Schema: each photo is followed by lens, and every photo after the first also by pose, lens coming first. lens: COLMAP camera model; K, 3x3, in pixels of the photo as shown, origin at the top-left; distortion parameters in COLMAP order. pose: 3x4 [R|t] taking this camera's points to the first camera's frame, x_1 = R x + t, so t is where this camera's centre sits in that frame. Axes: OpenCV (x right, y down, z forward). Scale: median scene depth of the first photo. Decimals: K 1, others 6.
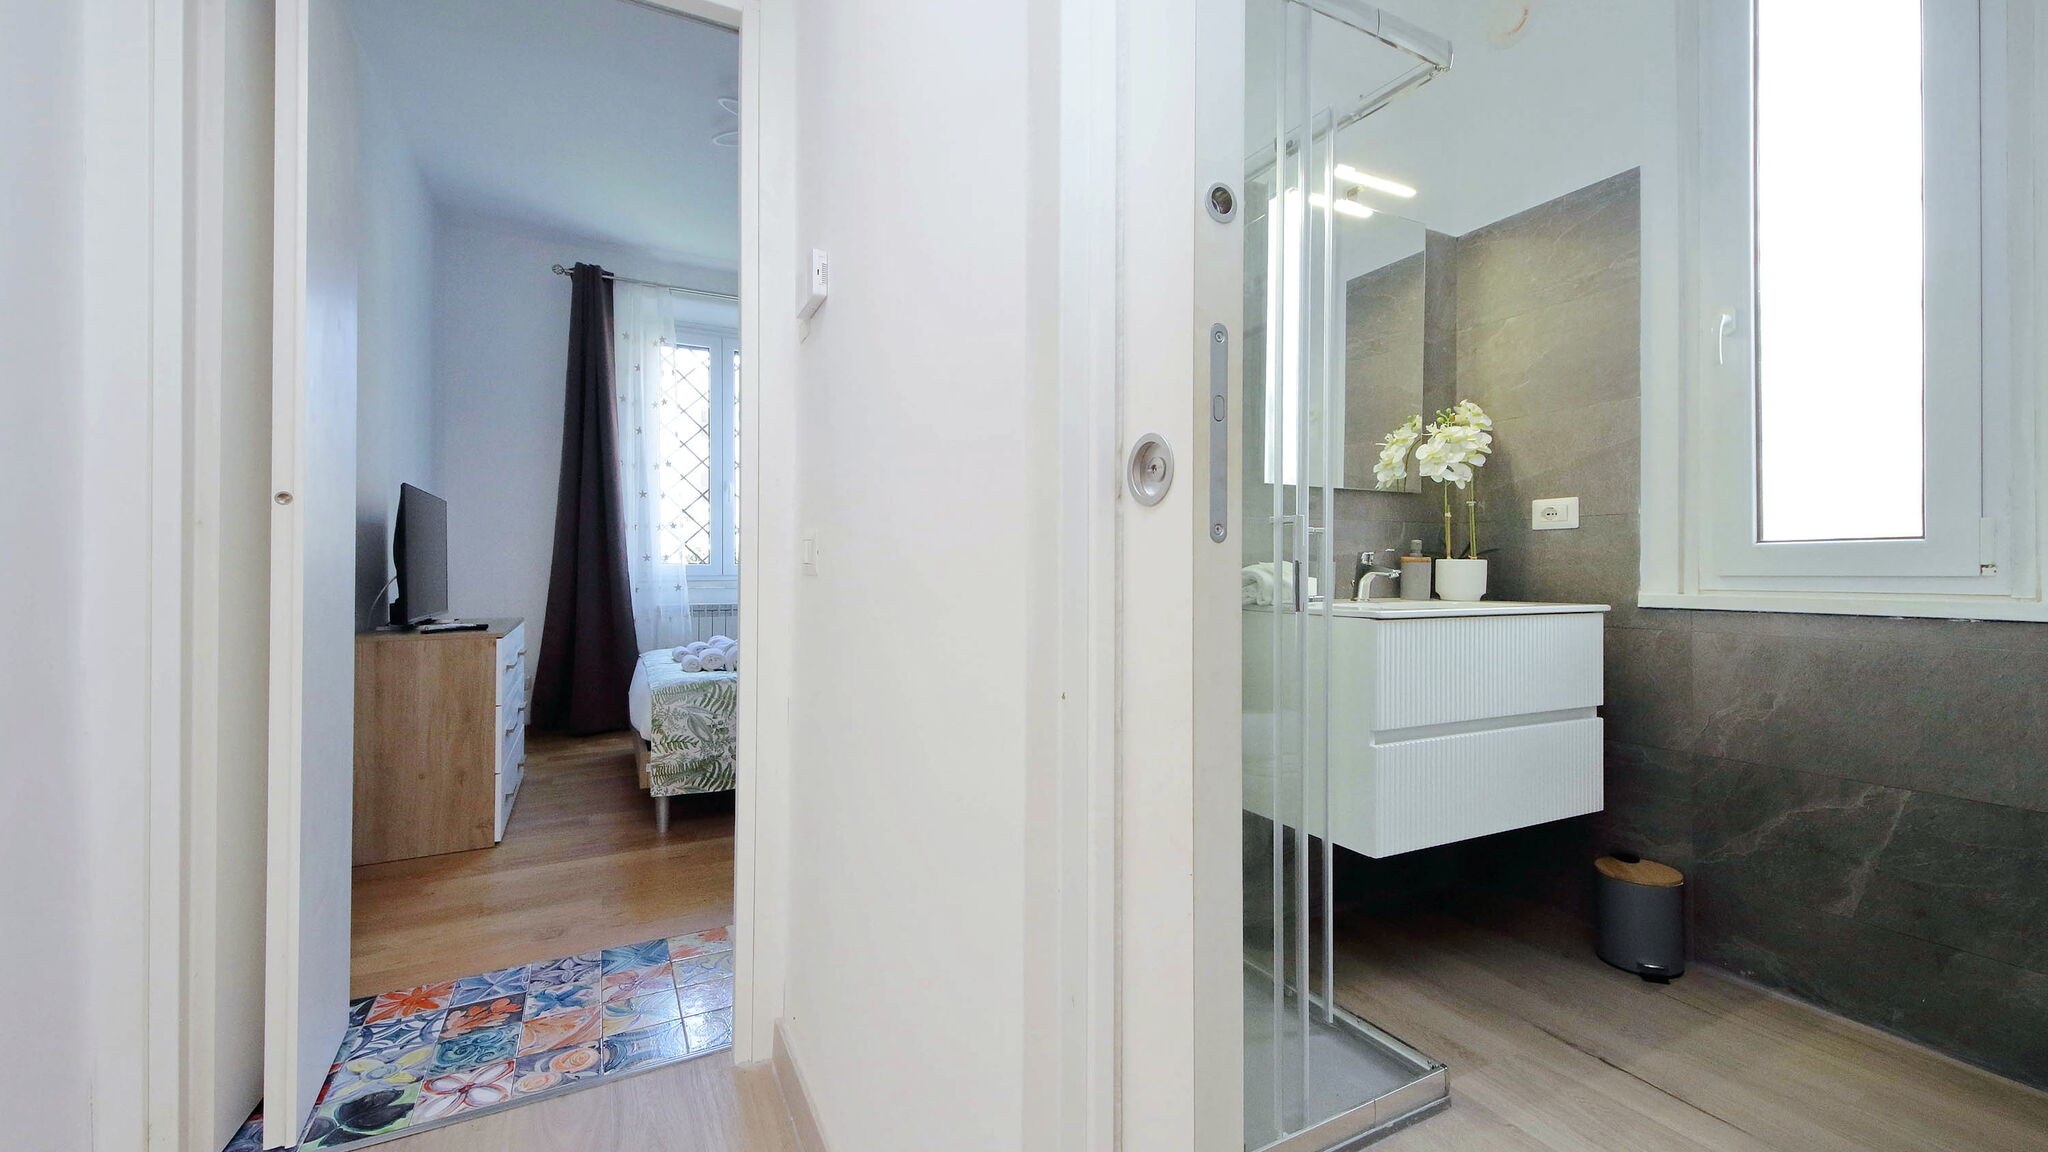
lens RADIAL K [[777.1, 0, 1023.4], [0, 777.1, 571.4], [0, 0, 1]] dist [0.021782, -0.008661]
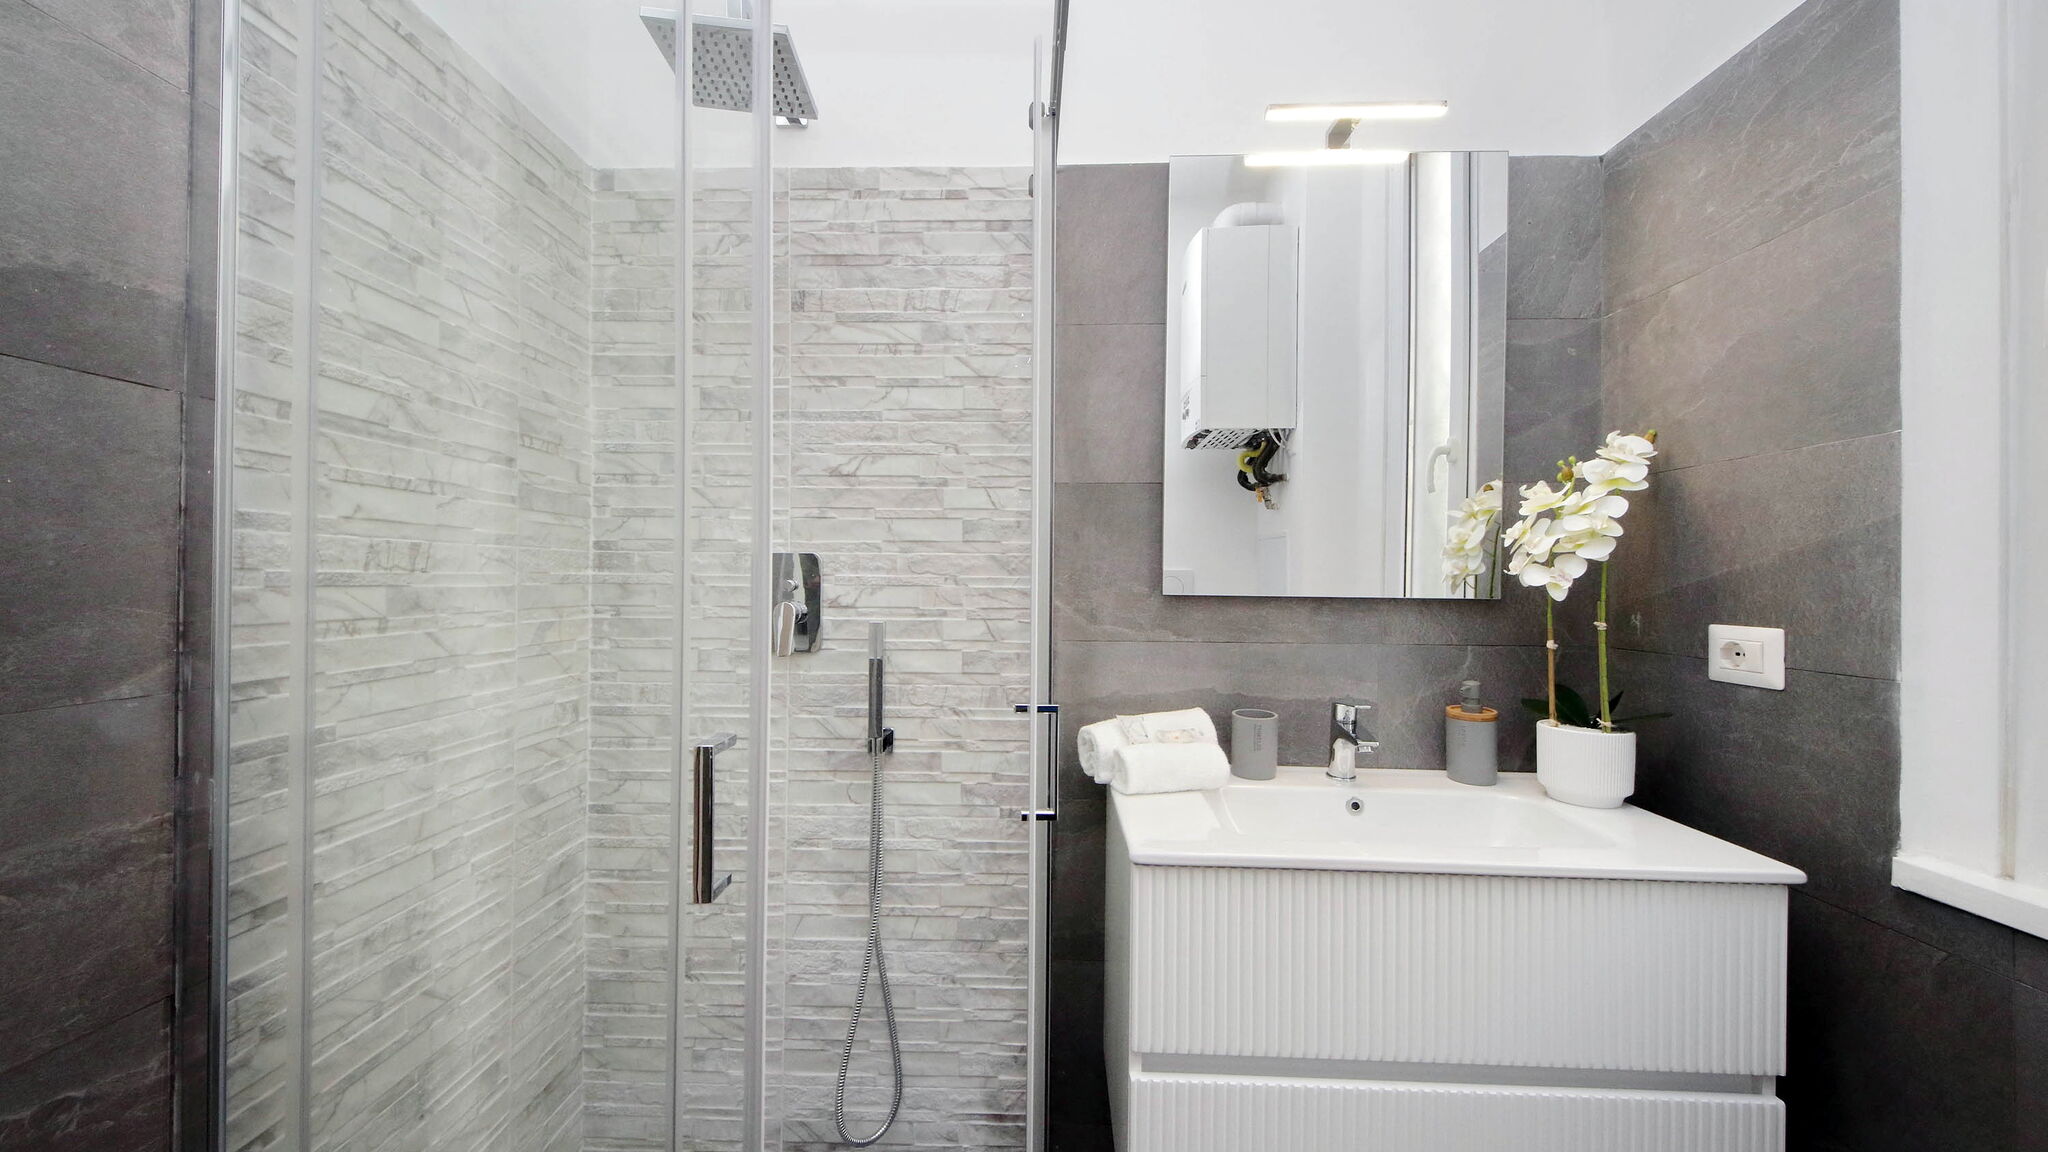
lens RADIAL K [[777.1, 0, 1022.2], [0, 777.1, 579.4], [0, 0, 1]] dist [0.021782, -0.008661]
pose [[0.880943, 0.006396, -0.473179, 0.545014], [-0.011608, 0.999900, -0.008096, -0.123022], [0.473080, 0.012625, 0.880929, 0.345899]]
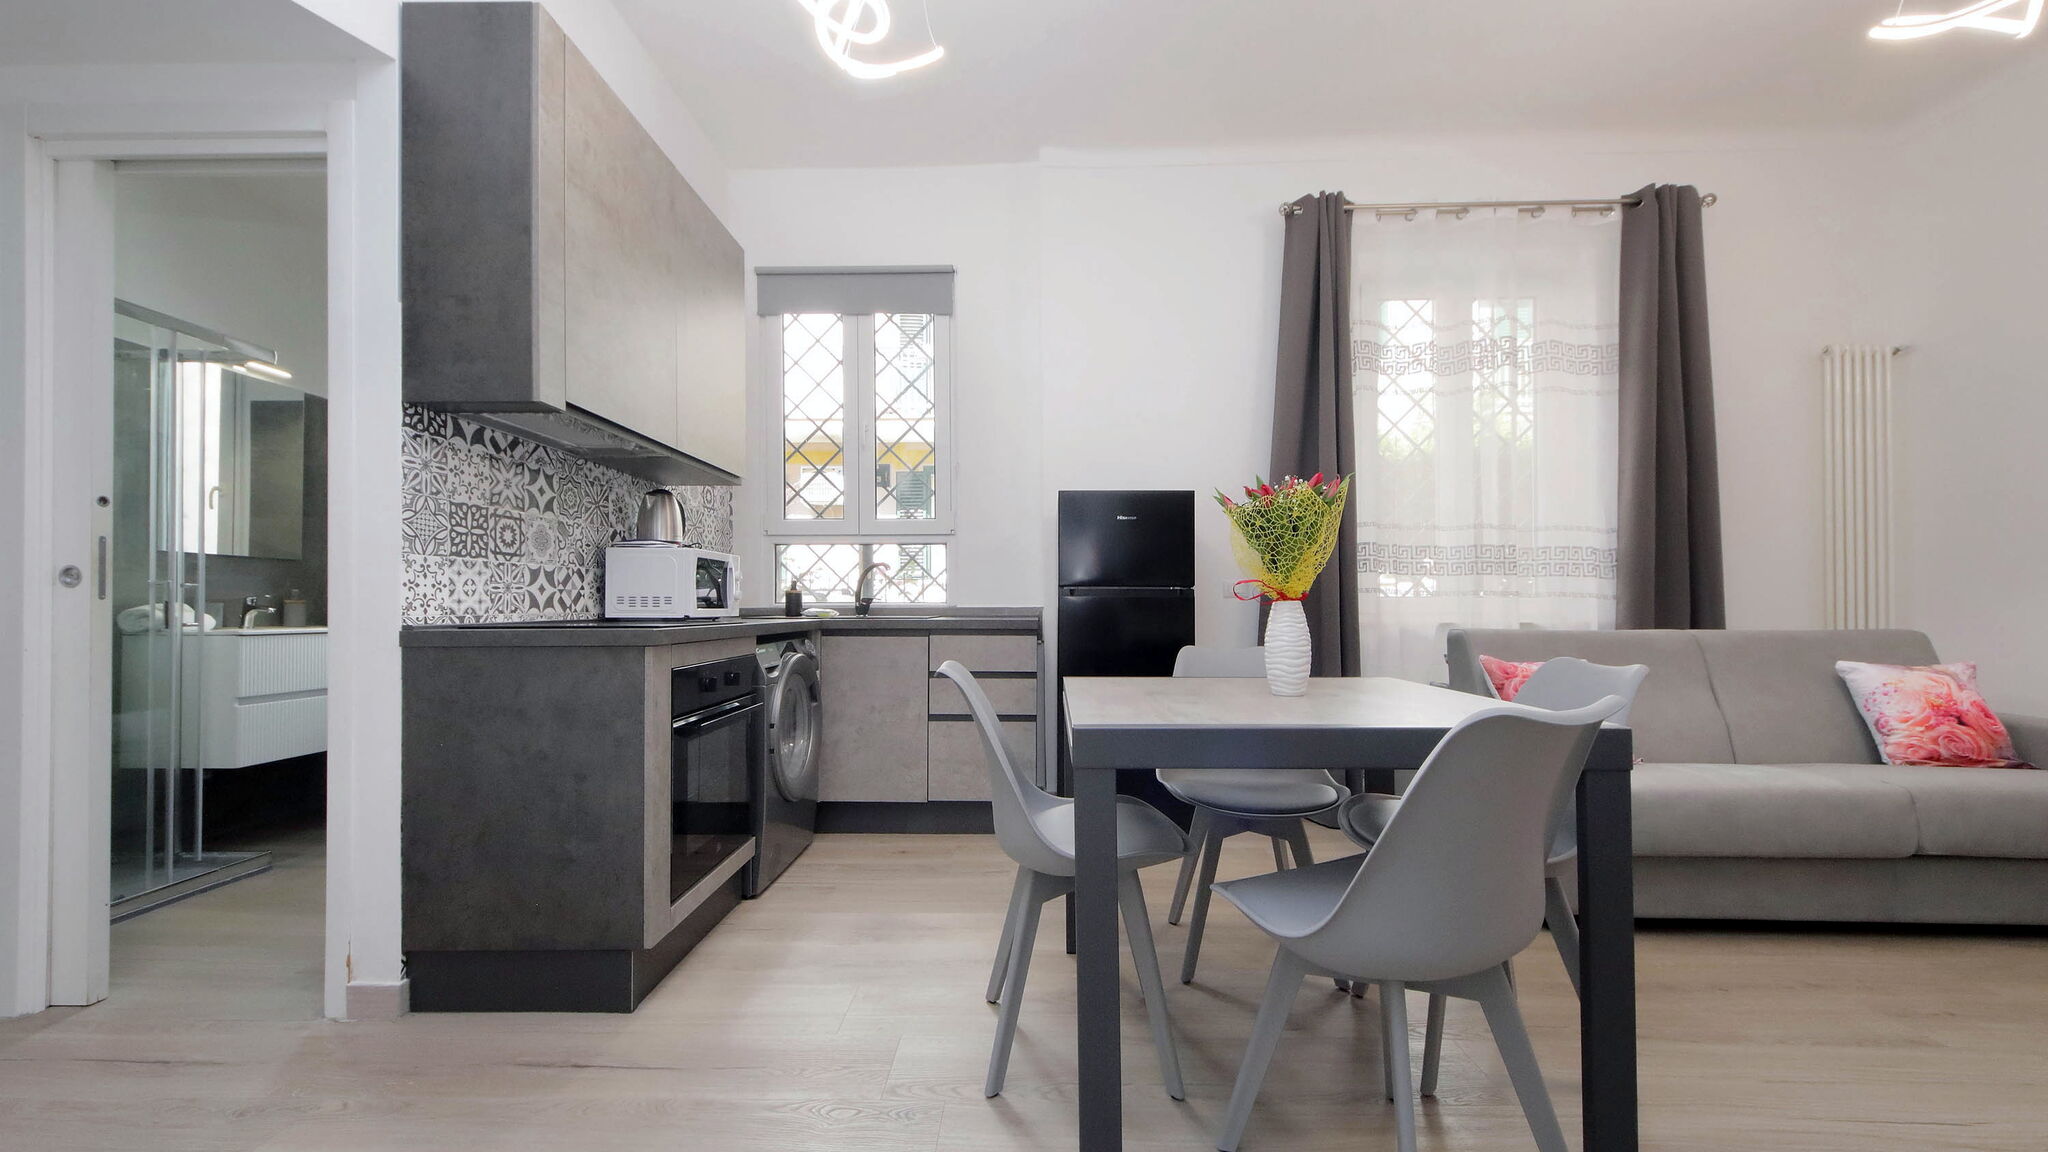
lens RADIAL K [[777.1, 0, 1022.4], [0, 777.1, 596.0], [0, 0, 1]] dist [0.021782, -0.008661]
pose [[0.473995, 0.014862, 0.880402, -0.312058], [0.002442, 0.999832, -0.018193, 0.008795], [-0.880524, 0.010773, 0.473879, -1.494065]]
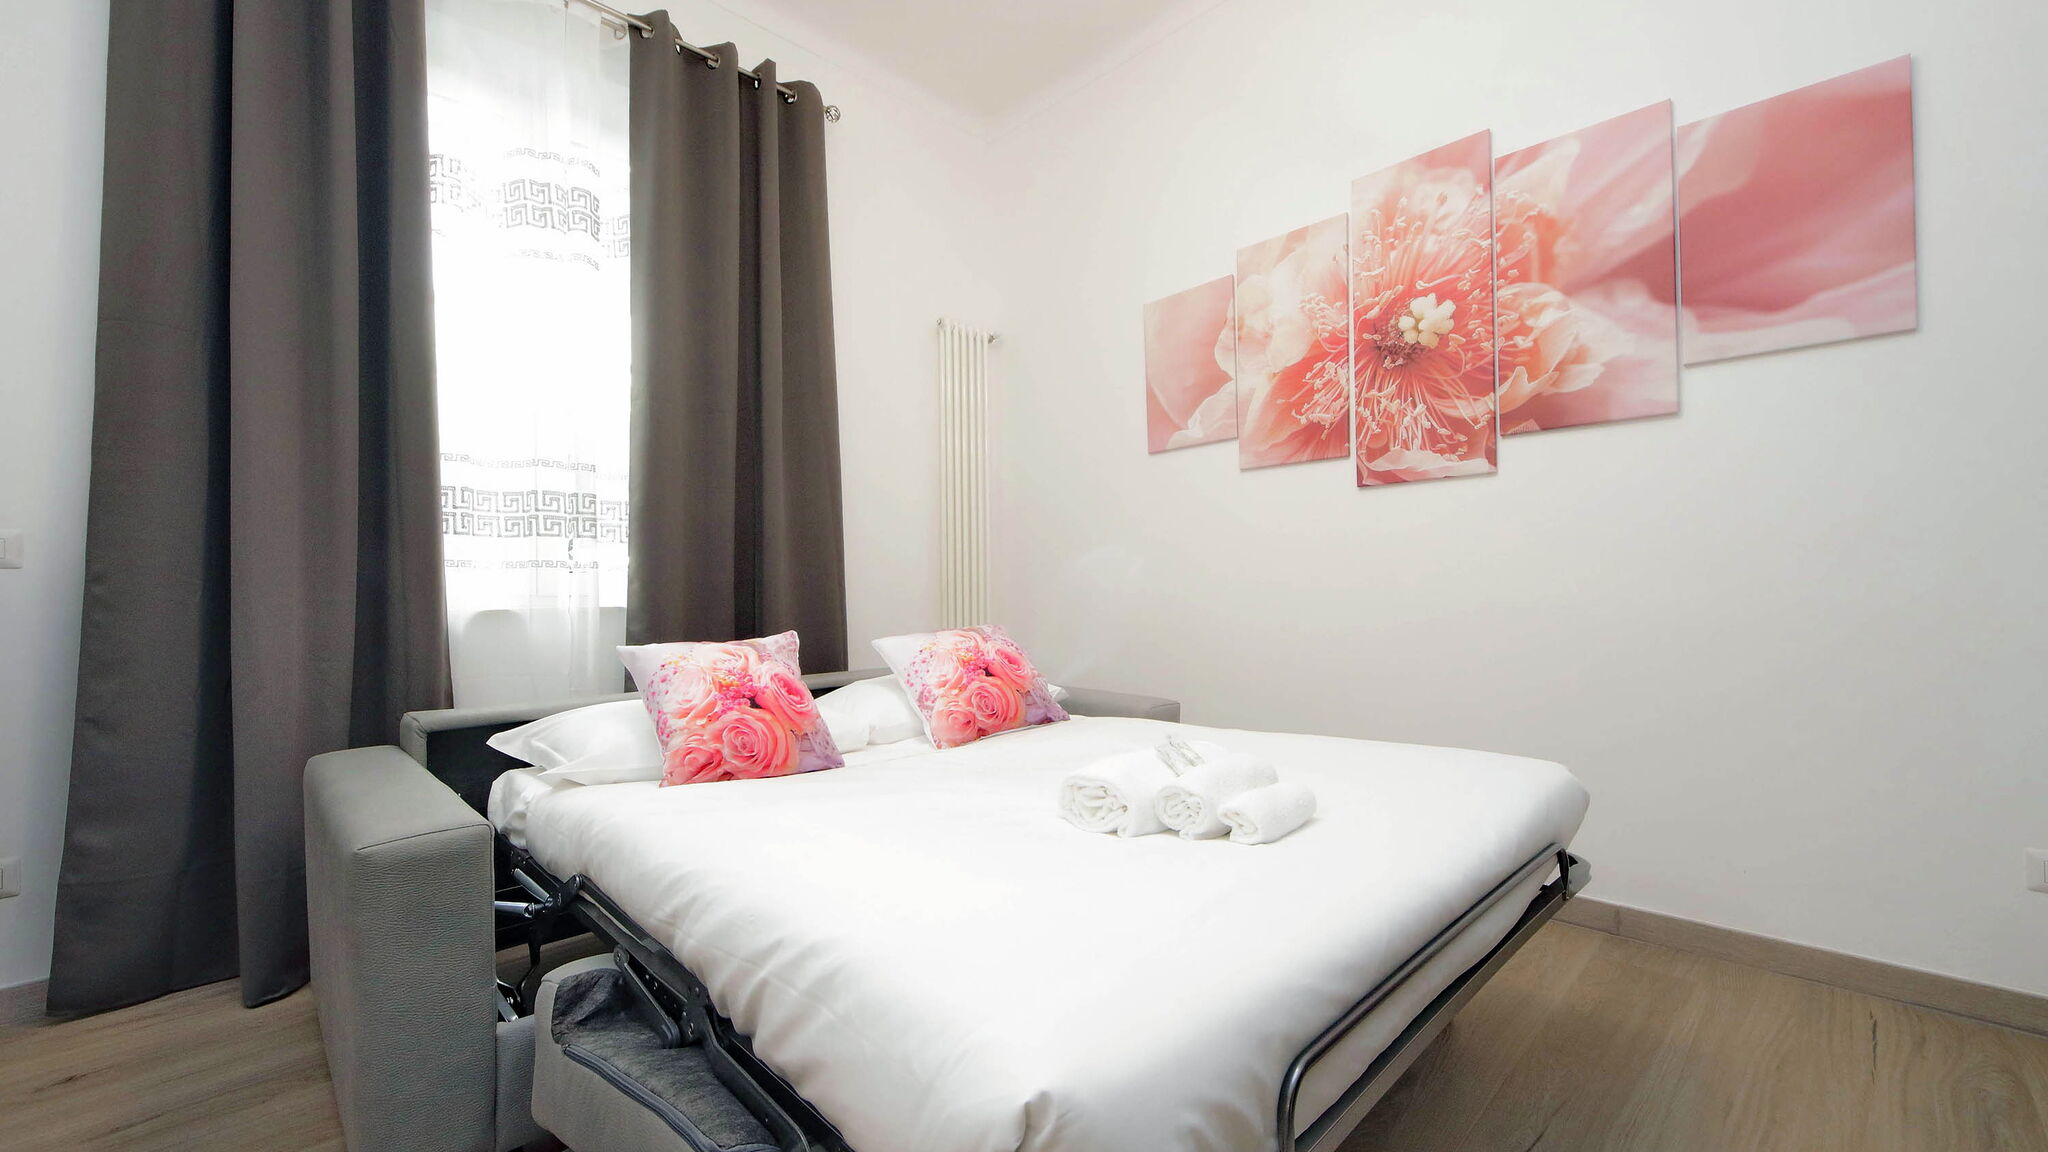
lens RADIAL K [[777.1, 0, 1036.7], [0, 777.1, 580.1], [0, 0, 1]] dist [0.021782, -0.008661]
pose [[-0.306448, 0.015740, 0.951757, 0.556244], [0.016095, 0.999806, -0.011352, 0.024330], [-0.951751, 0.011839, -0.306641, -2.016171]]
